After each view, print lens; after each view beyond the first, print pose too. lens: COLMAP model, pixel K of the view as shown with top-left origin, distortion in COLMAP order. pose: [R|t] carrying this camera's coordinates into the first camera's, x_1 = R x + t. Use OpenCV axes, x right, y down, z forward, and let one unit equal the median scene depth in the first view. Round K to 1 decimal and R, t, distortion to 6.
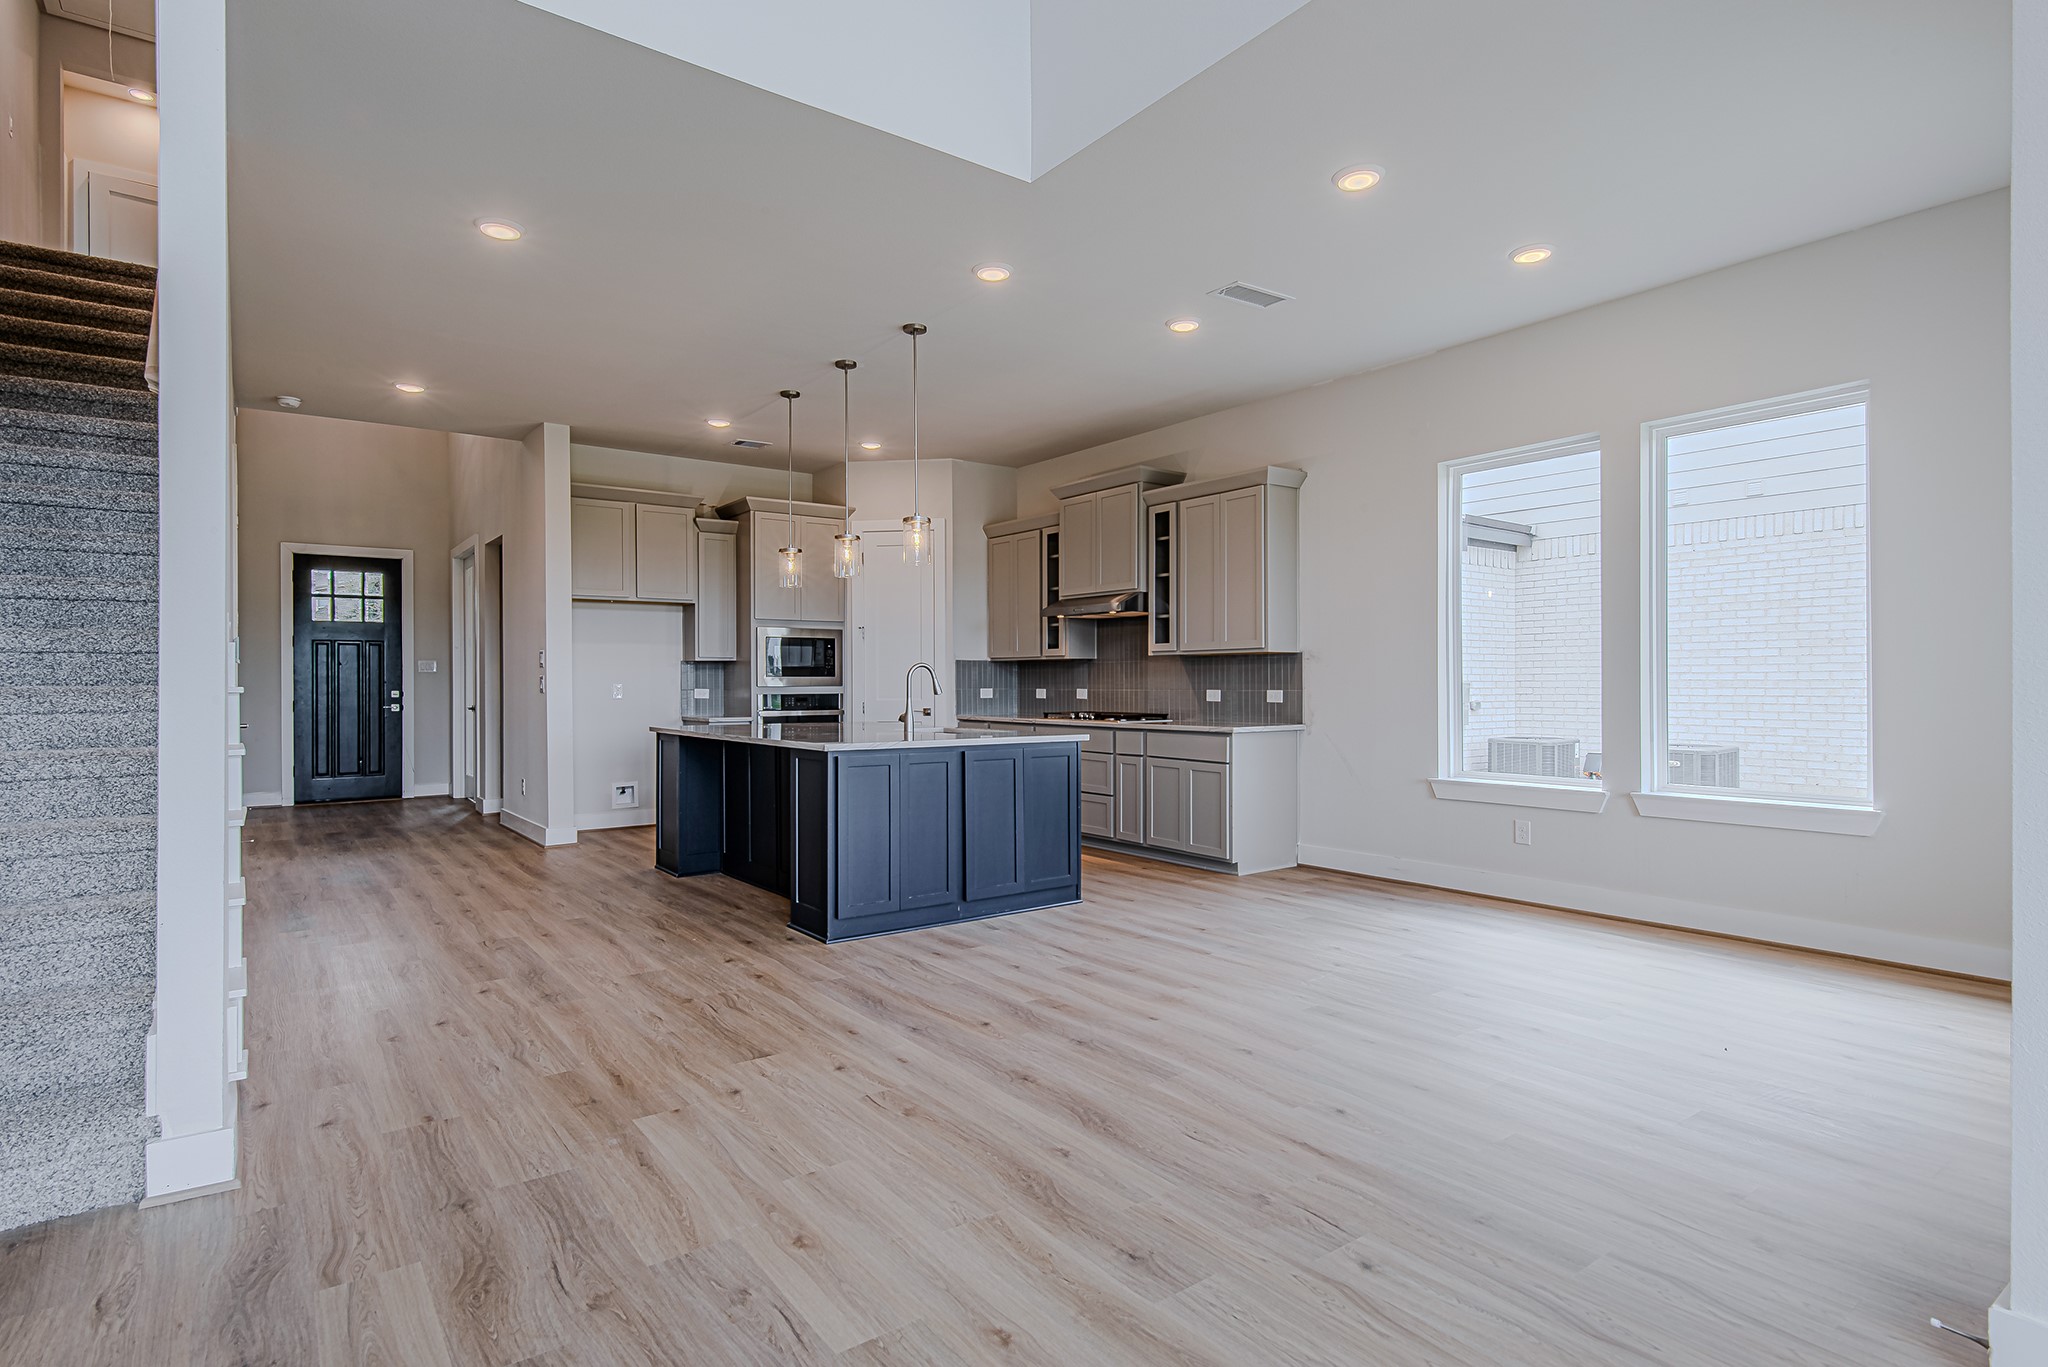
lens RADIAL K [[1045.5, 0, 1009.0], [0, 1045.5, 688.4], [0, 0, 1]] dist [0.015578, -0.000842]
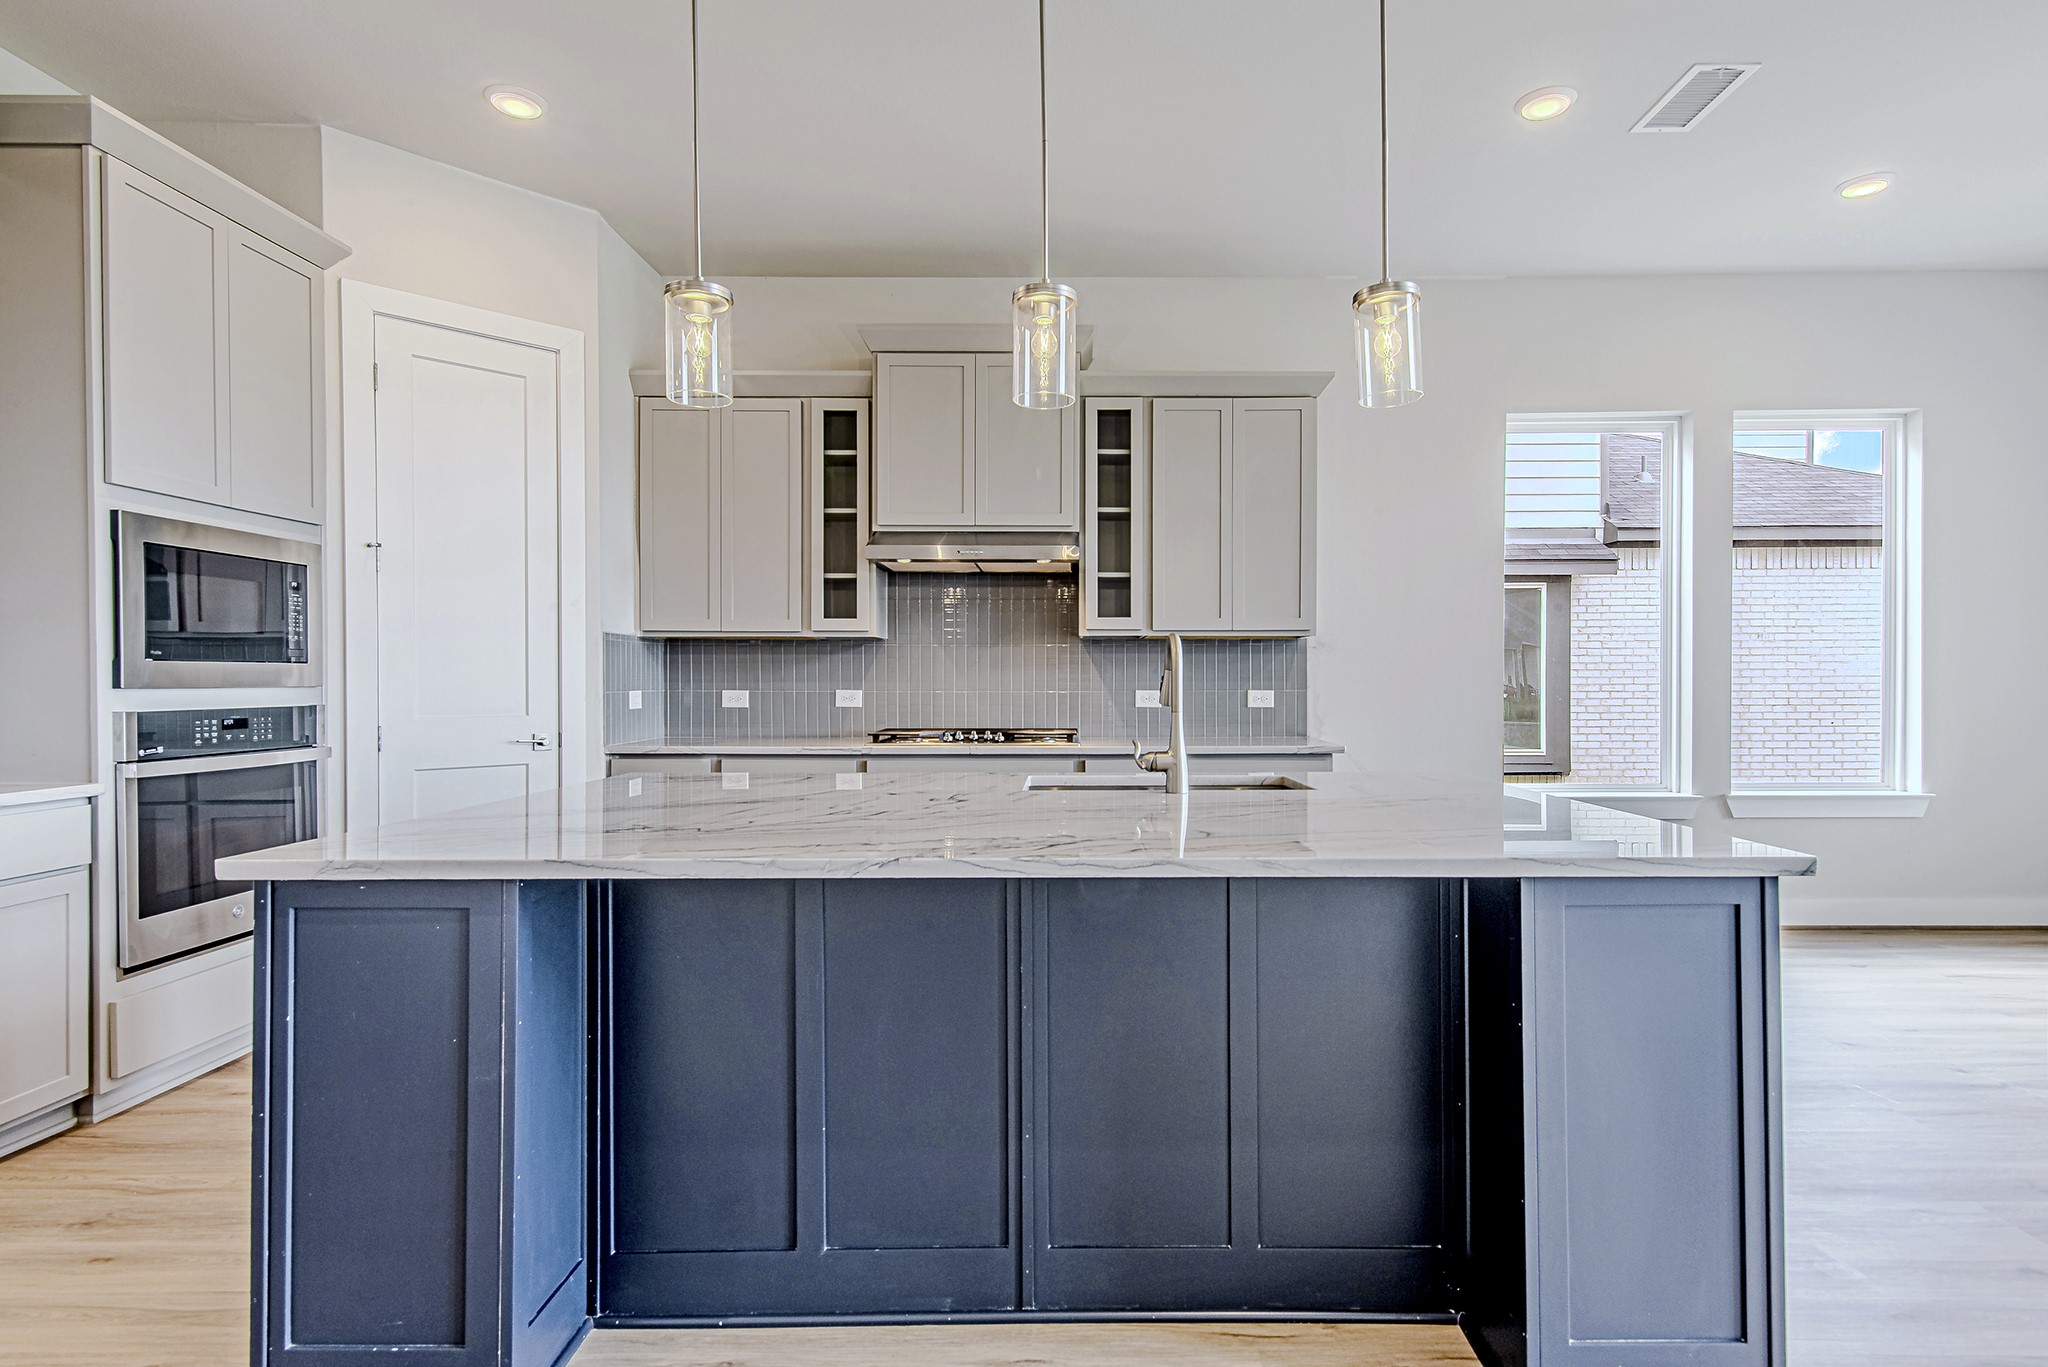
lens RADIAL K [[1045.5, 0, 1031.6], [0, 1045.5, 691.7], [0, 0, 1]] dist [0.015578, -0.000842]
pose [[0.586504, -0.007405, 0.809912, -0.349636], [0.004615, 0.999973, 0.005801, -0.001600], [-0.809933, 0.000335, 0.586522, 0.590299]]
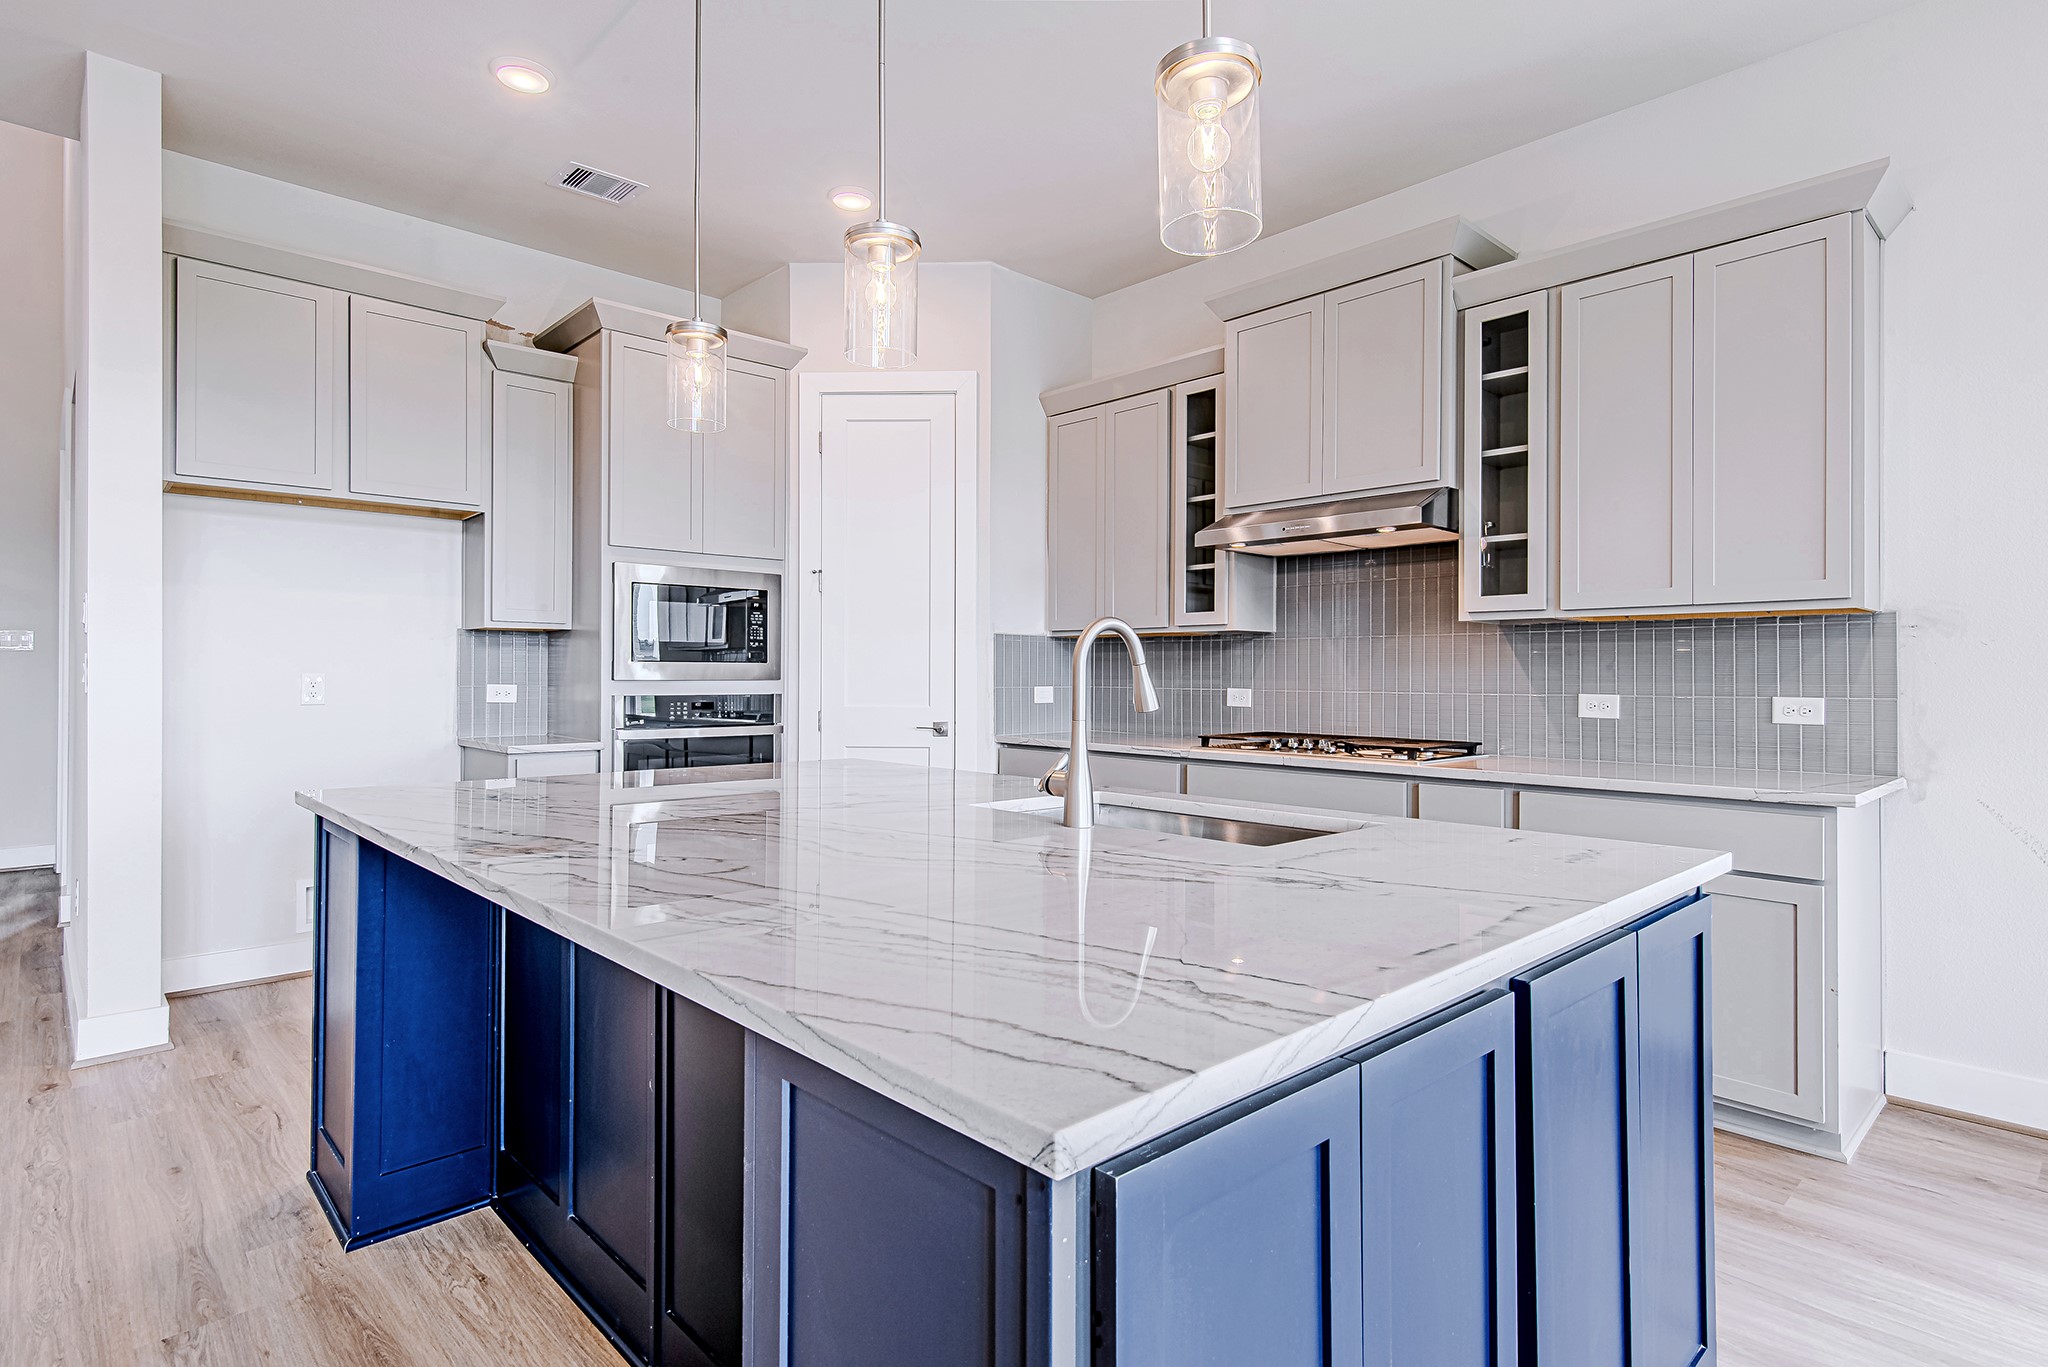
lens RADIAL K [[1045.5, 0, 1007.1], [0, 1045.5, 675.8], [0, 0, 1]] dist [0.015578, -0.000842]
pose [[0.993157, 0.006651, 0.116599, -0.114790], [-0.006158, 0.999971, -0.004584, -0.002990], [-0.116626, 0.003835, 0.993168, 0.491046]]
